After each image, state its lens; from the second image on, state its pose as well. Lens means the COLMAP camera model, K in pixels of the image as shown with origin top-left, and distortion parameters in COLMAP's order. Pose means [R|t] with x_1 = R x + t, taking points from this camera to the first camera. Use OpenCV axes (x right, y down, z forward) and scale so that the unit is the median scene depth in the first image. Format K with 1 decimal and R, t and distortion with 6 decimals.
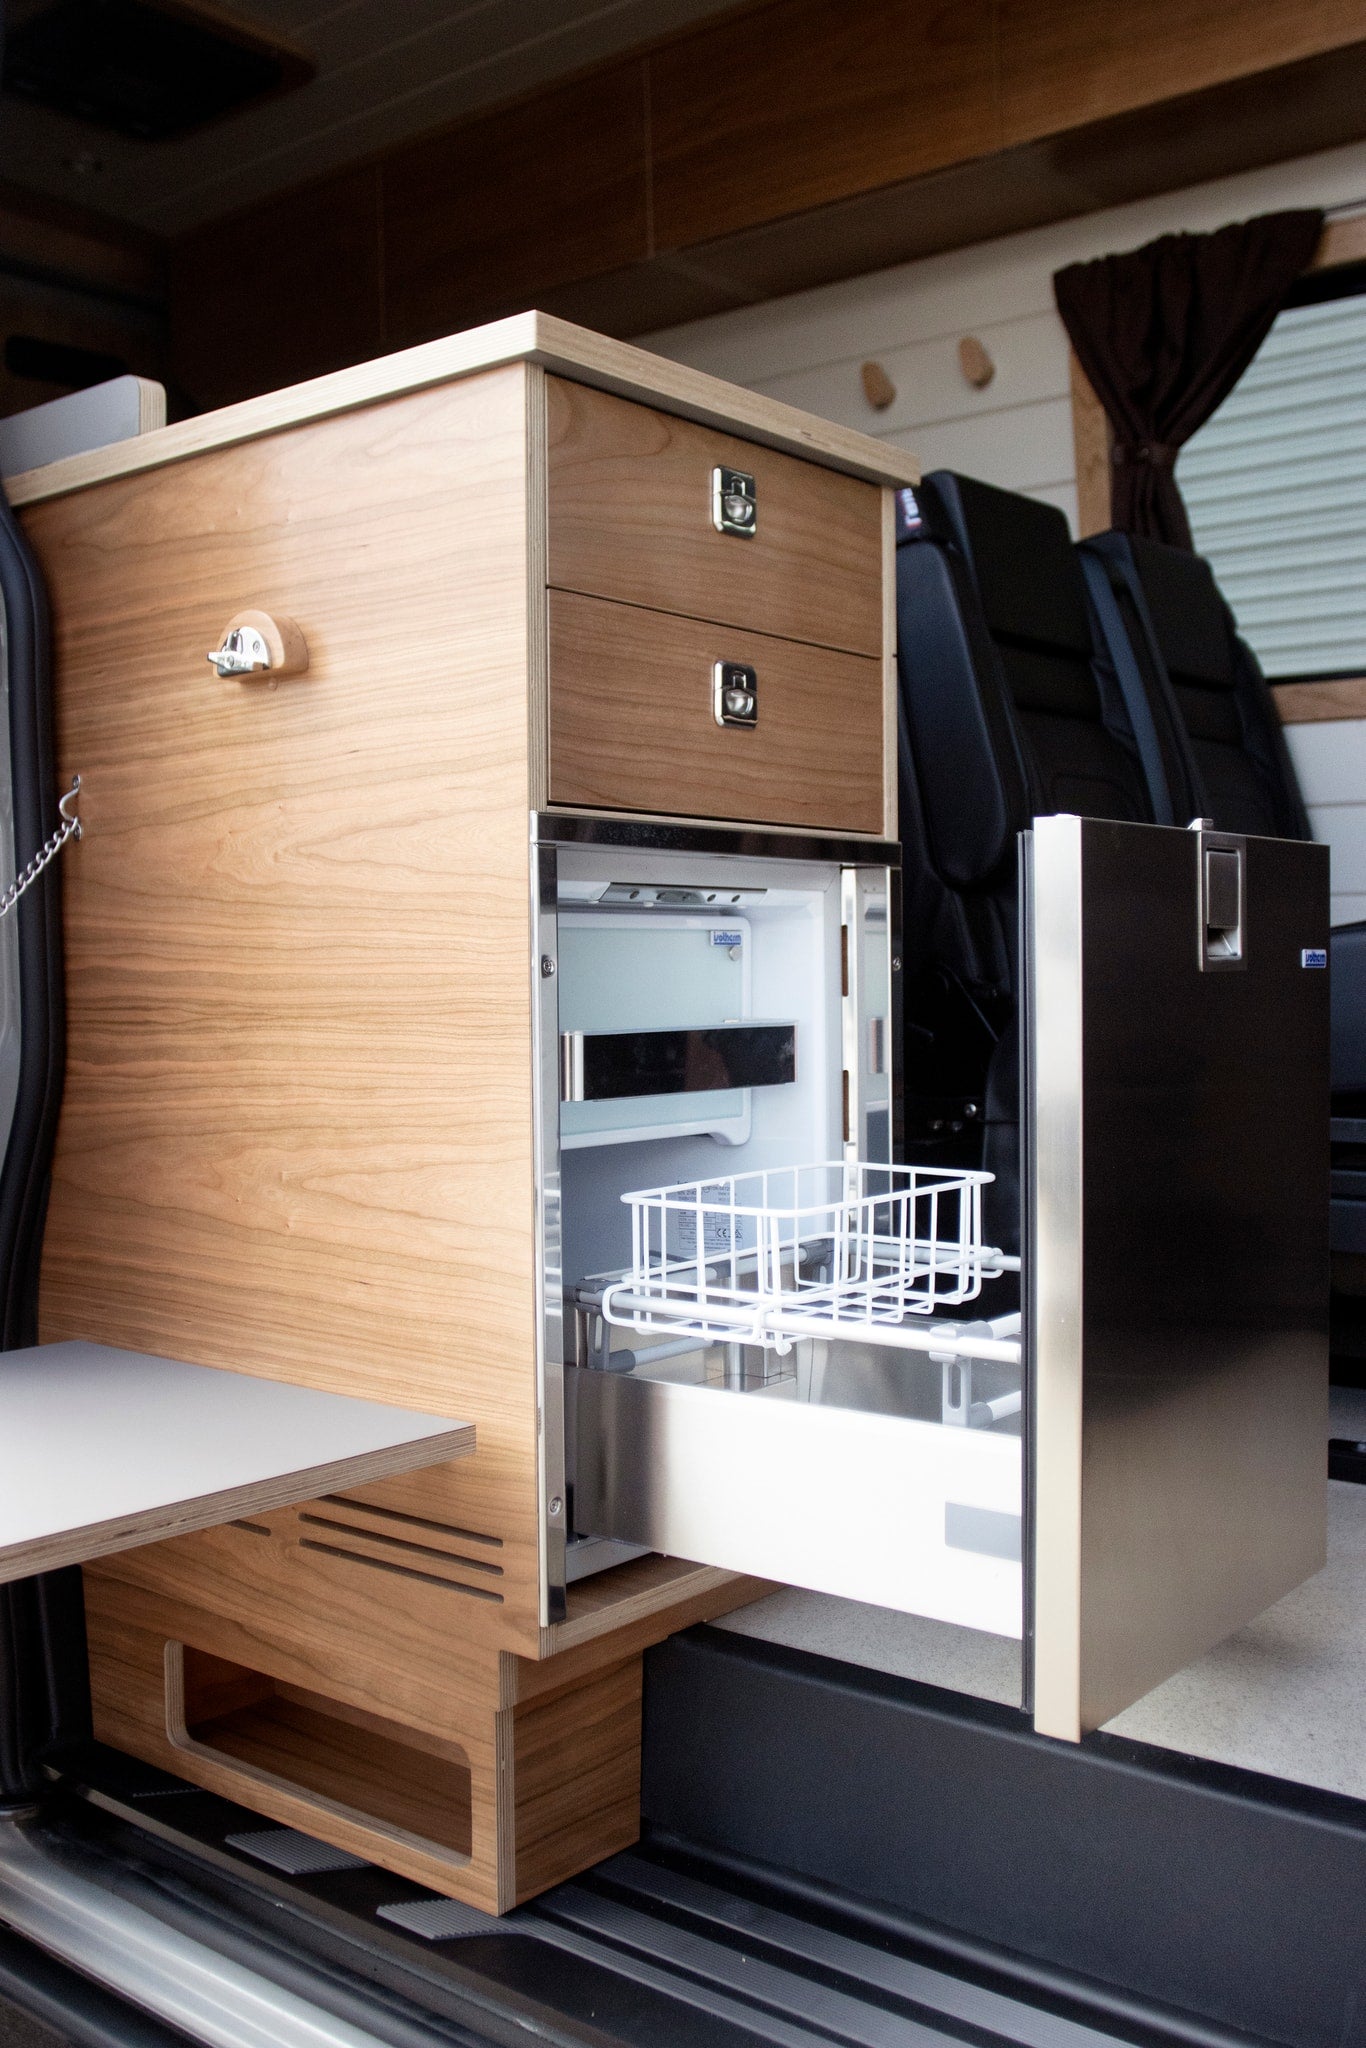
lens RADIAL K [[1798.4, 0, 683.0], [0, 1798.4, 1024.0], [0, 0, 1]] dist [-0.003549, 0.000364]
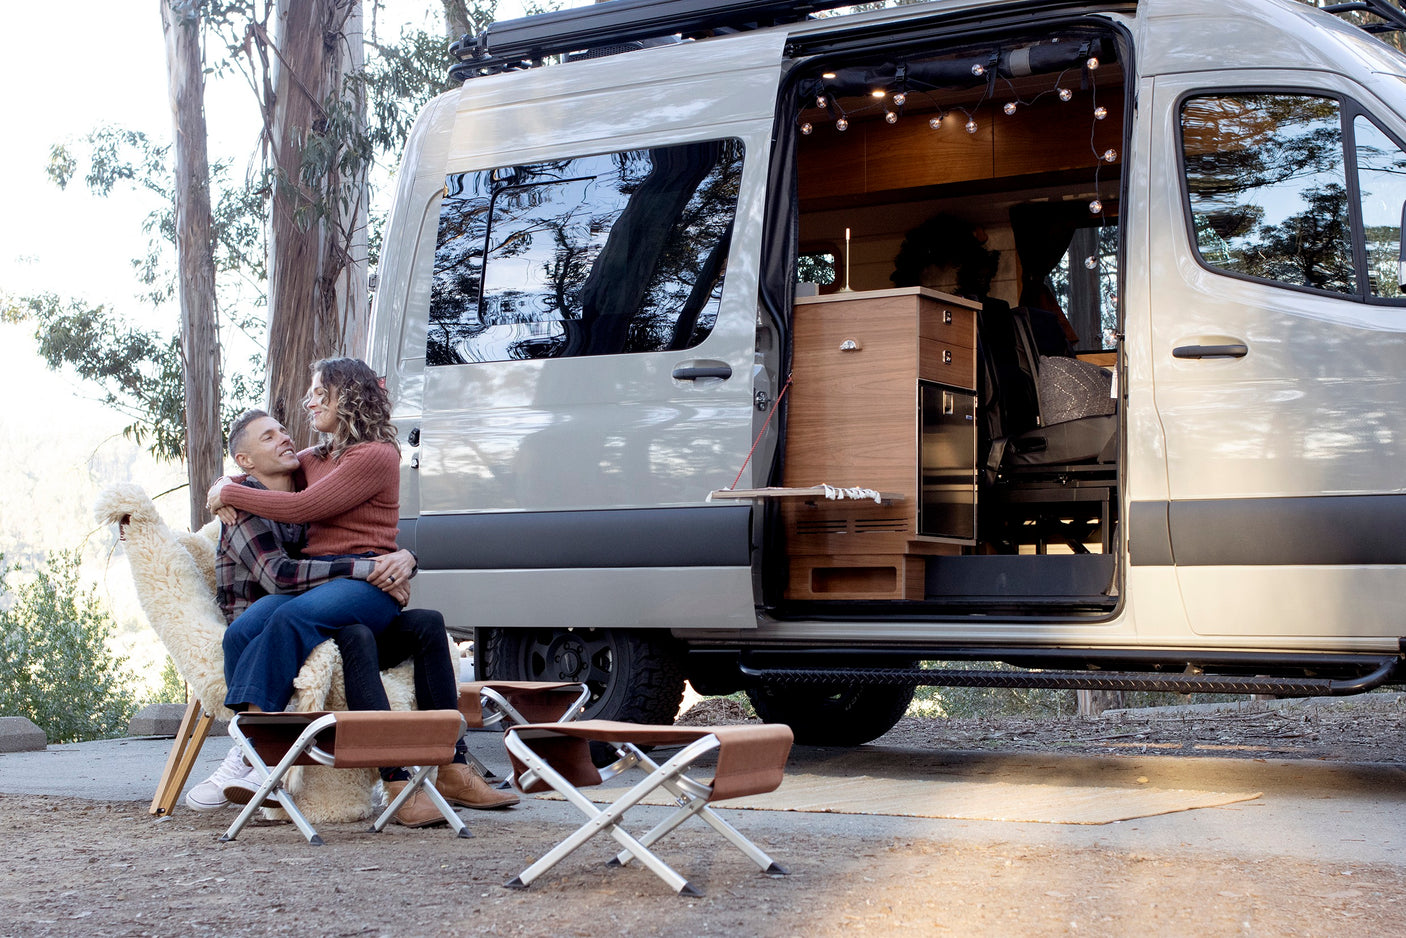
lens RADIAL K [[2213.8, 0, 703.0], [0, 2213.8, 469.0], [0, 0, 1]] dist [-0.015902, 0.022233]
pose [[0.995169, 0.021418, 0.095814, -1.158000], [-0.010767, 0.993838, -0.110321, 0.760422], [-0.097587, 0.108756, 0.989267, -4.668031]]
